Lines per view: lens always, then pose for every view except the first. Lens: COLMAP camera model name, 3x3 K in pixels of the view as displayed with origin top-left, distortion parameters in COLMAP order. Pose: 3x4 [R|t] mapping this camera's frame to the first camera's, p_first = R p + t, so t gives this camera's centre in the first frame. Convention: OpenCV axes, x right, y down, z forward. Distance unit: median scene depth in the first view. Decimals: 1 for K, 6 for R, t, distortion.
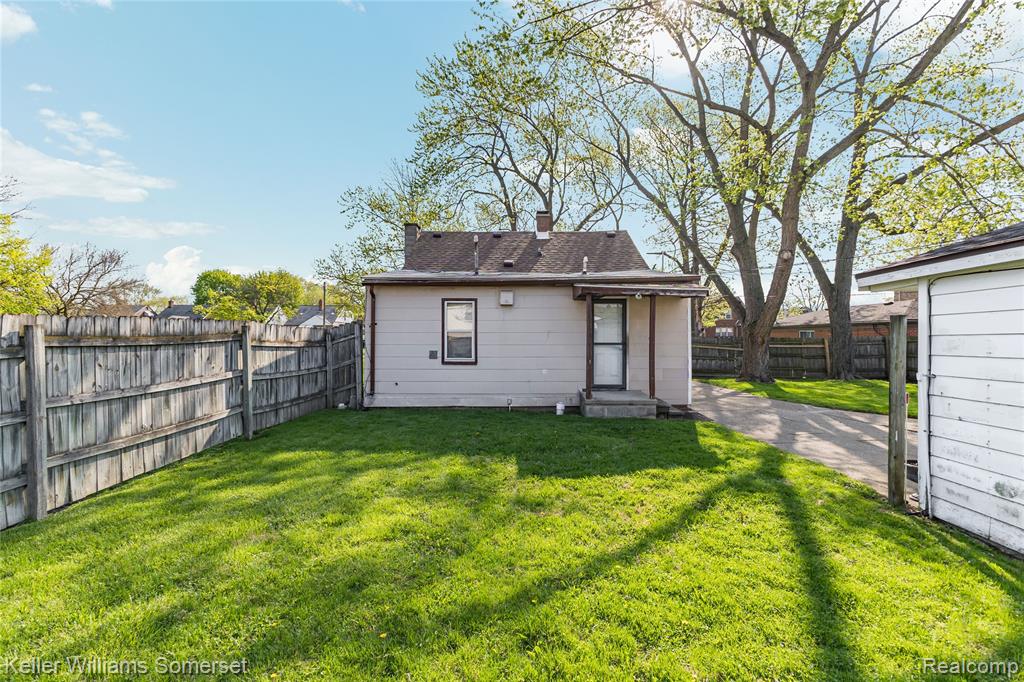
lens RADIAL K [[448.1, 0, 512.0], [0, 448.1, 341.0], [0, 0, 1]] dist [0.017074, 0.000218]
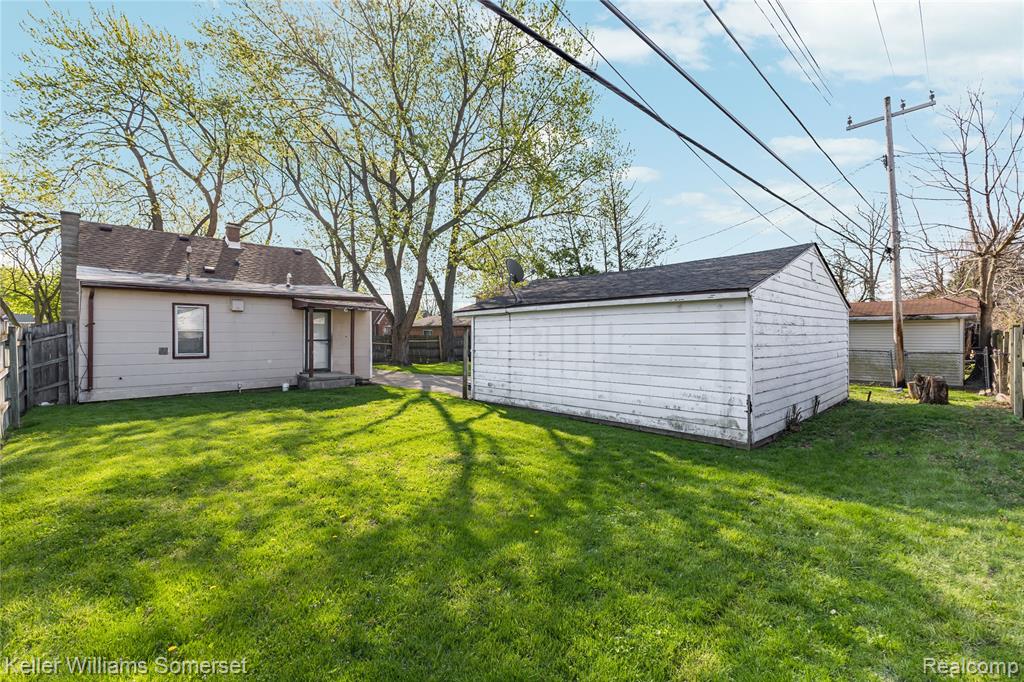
lens RADIAL K [[440.4, 0, 512.0], [0, 440.4, 341.0], [0, 0, 1]] dist [-0.000703, -0.000341]
pose [[0.714574, -0.009669, 0.699494, -0.312095], [0.003042, 0.999938, 0.010714, -0.004390], [-0.699554, -0.005528, 0.714559, -0.422313]]
